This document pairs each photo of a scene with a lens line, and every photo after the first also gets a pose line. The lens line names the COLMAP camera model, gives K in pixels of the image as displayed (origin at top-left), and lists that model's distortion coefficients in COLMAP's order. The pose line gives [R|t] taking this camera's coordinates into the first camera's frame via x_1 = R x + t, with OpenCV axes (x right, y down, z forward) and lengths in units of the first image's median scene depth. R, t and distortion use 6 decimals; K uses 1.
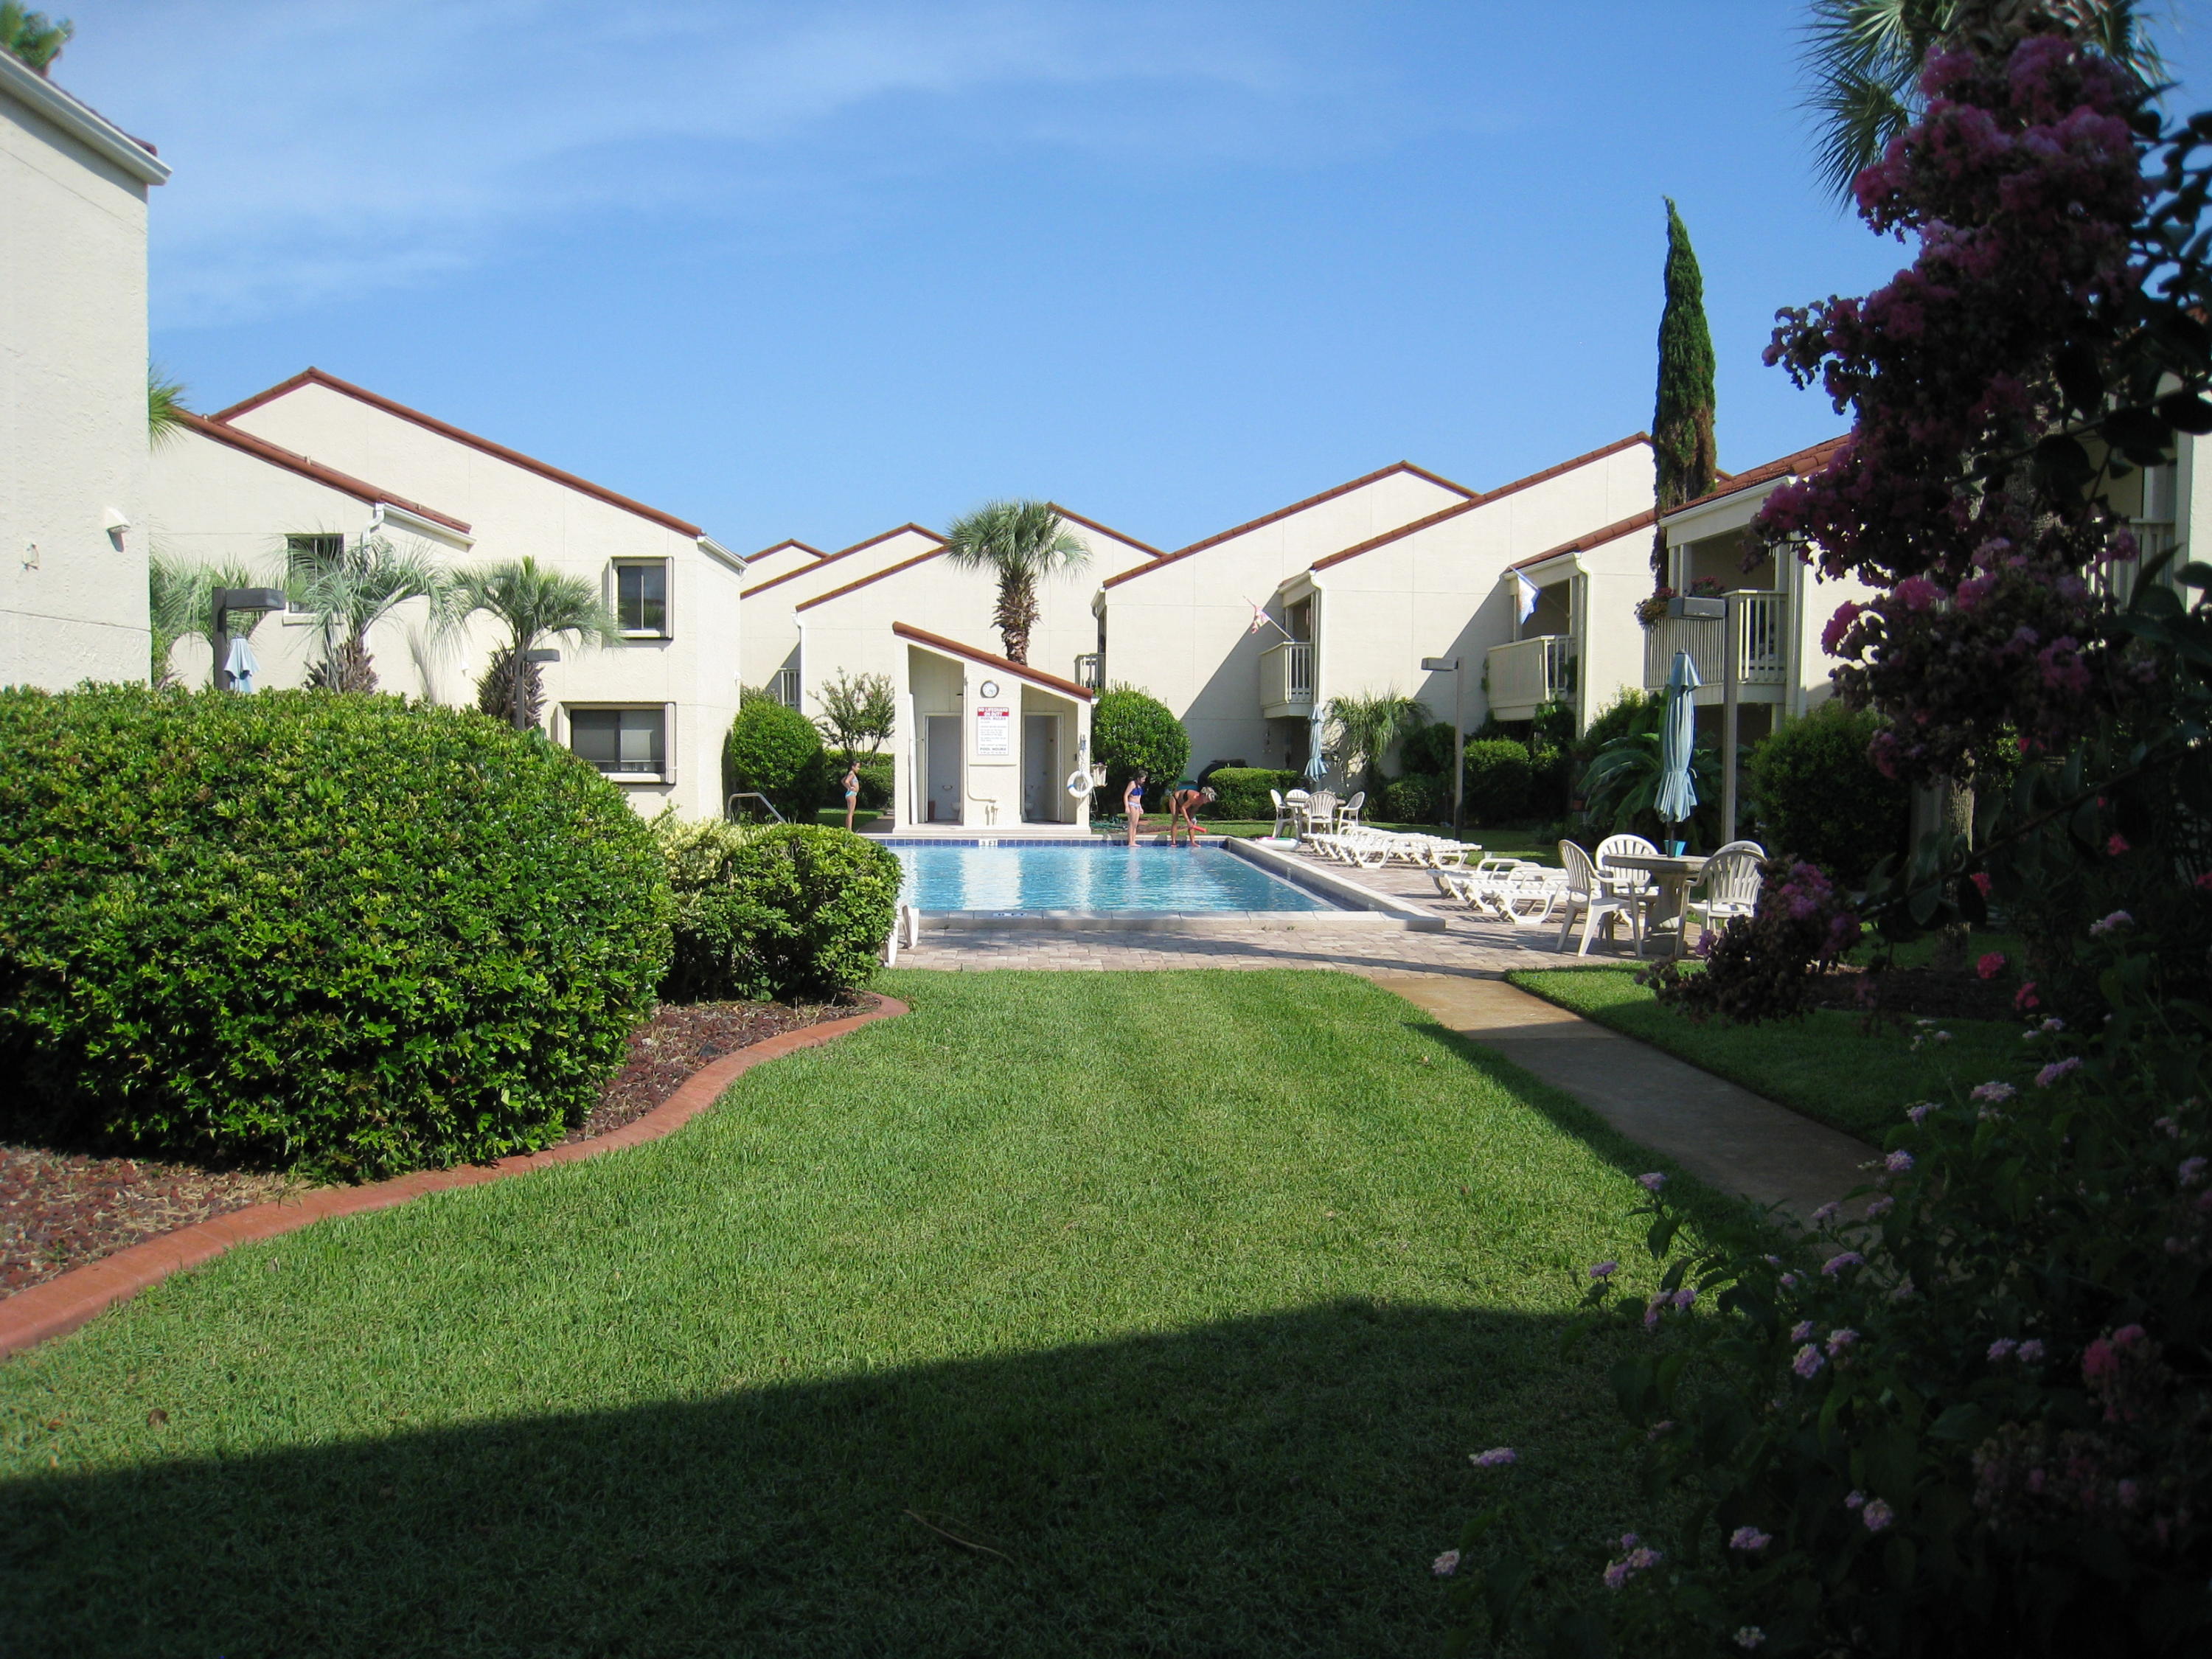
lens RADIAL K [[1817.0, 0, 1100.1], [0, 1817.0, 871.1], [0, 0, 1]] dist [-0.165583, 0.125582]
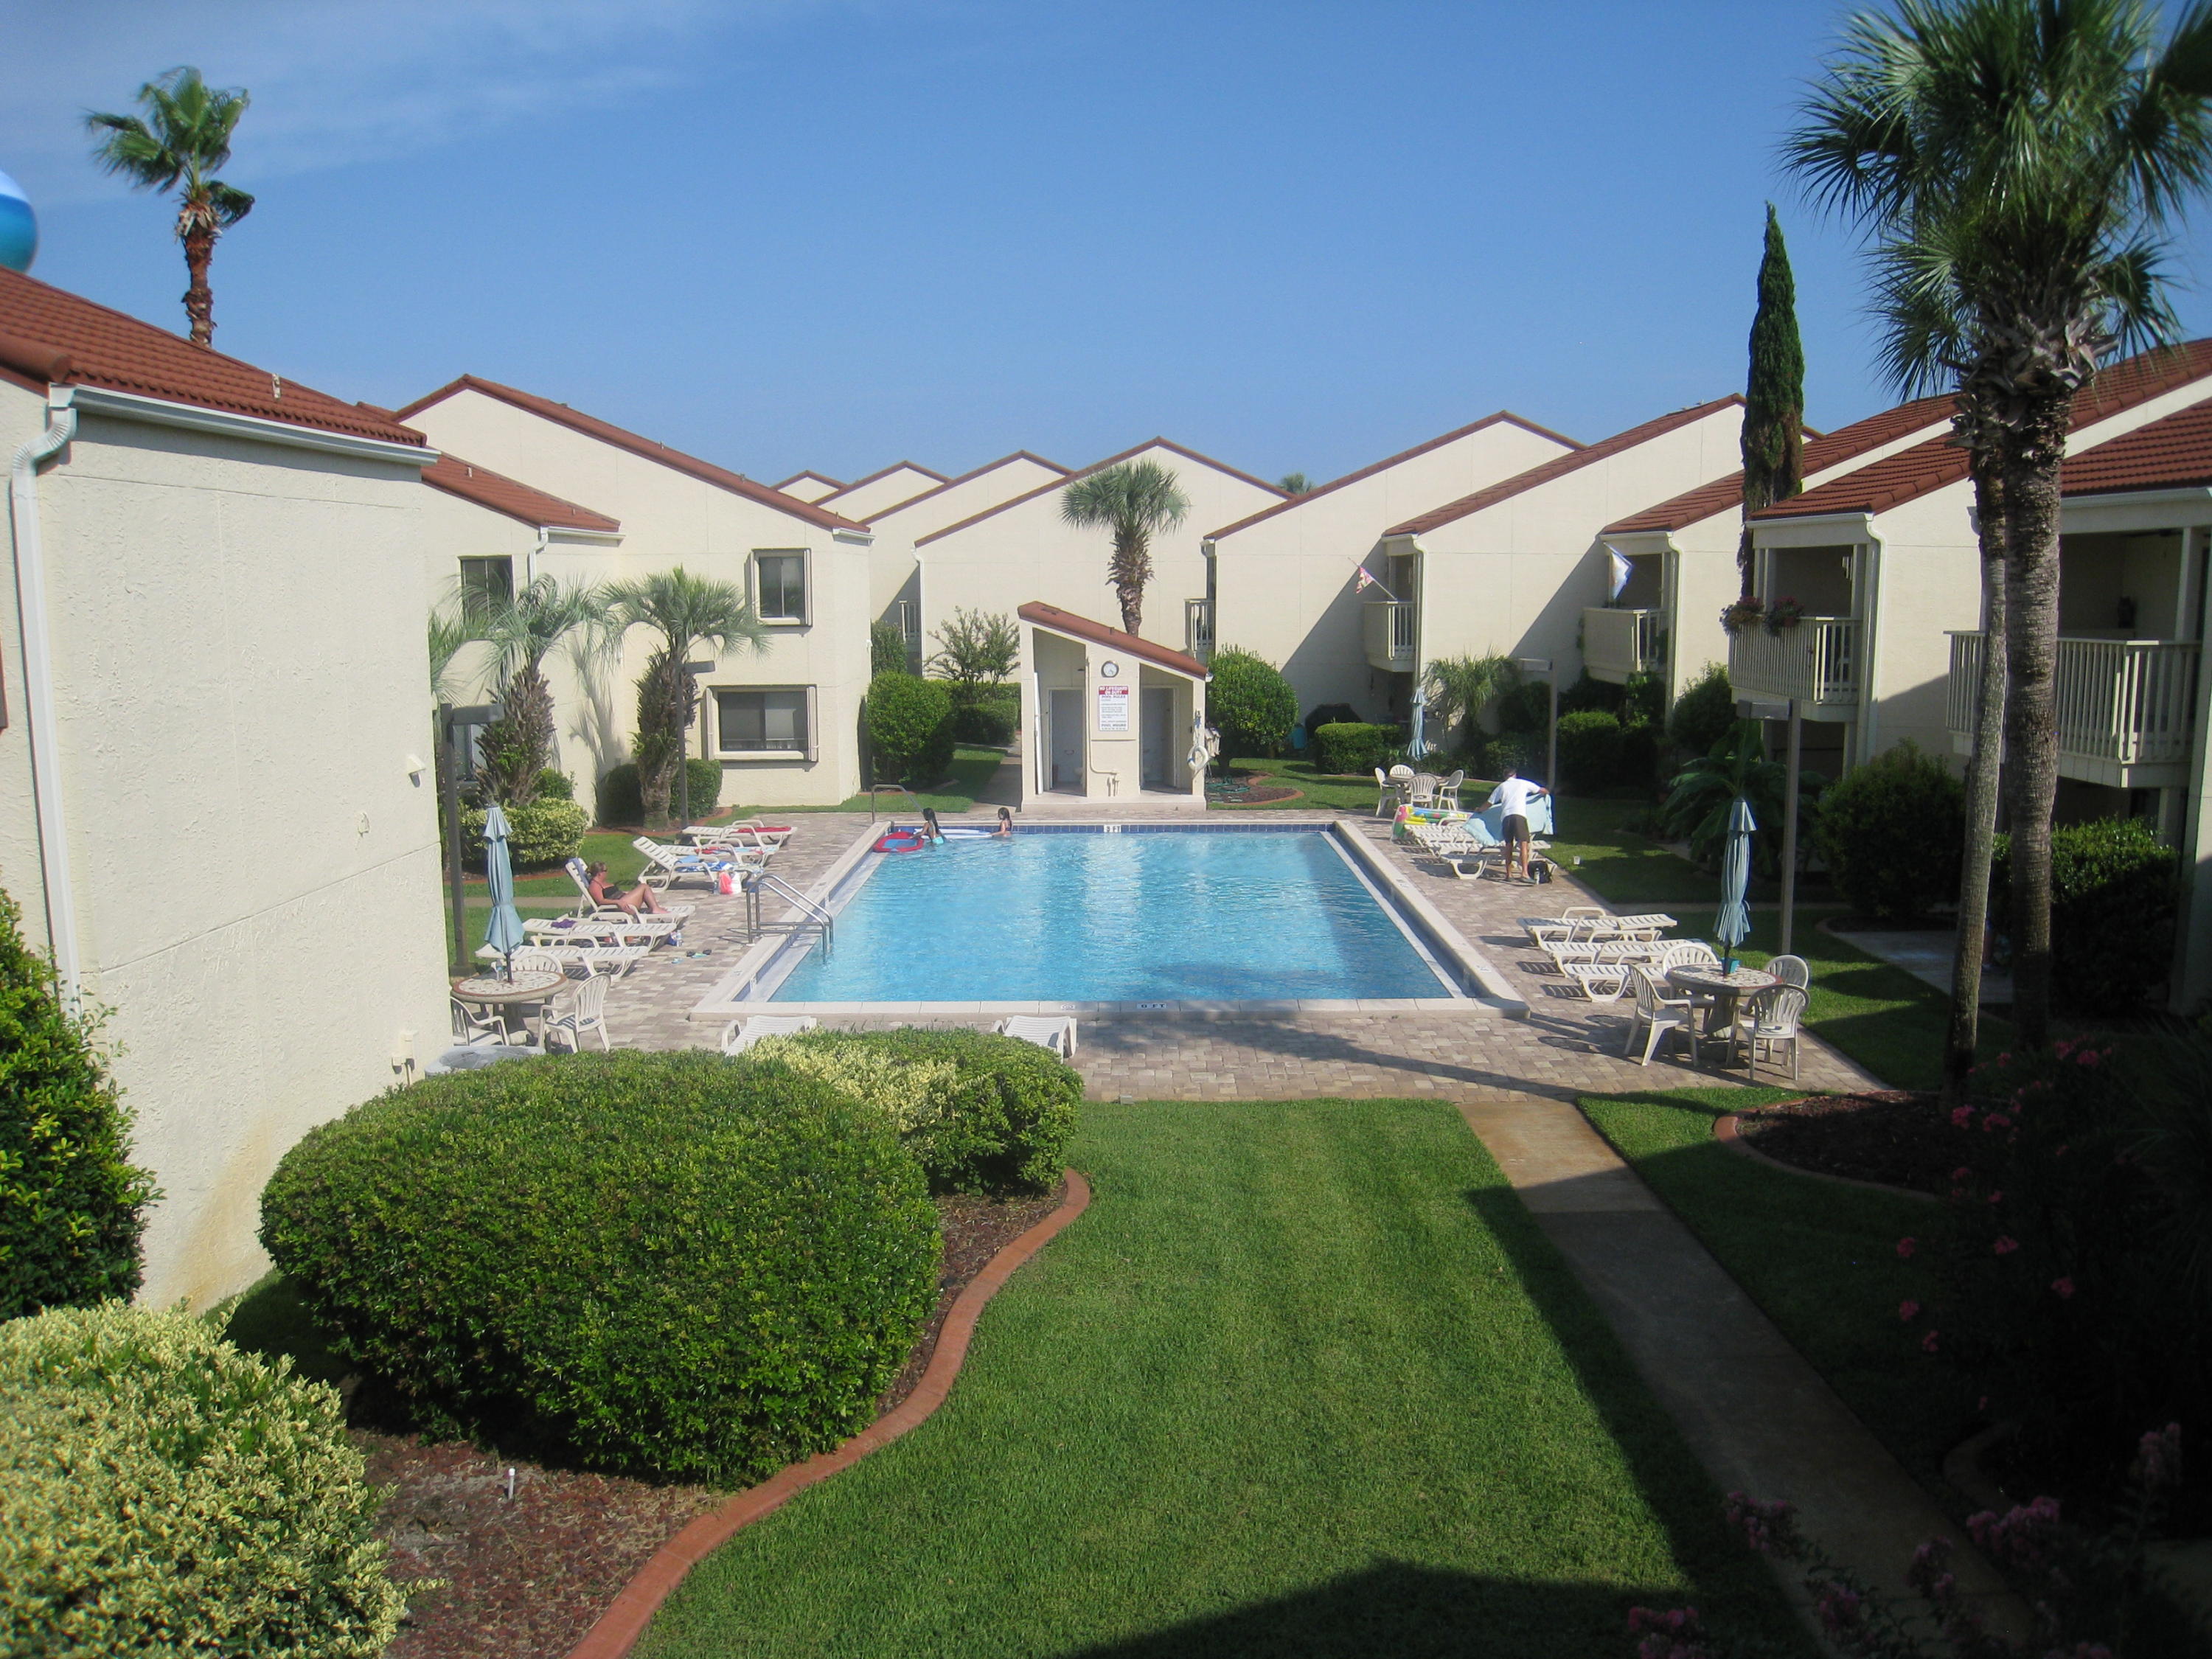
lens RADIAL K [[1817.0, 0, 1100.1], [0, 1817.0, 871.1], [0, 0, 1]] dist [-0.165583, 0.125582]
pose [[0.998476, -0.005239, -0.054943, -0.008865], [0.010297, 0.995690, 0.092169, -0.080843], [0.054223, -0.092594, 0.994226, -0.069186]]
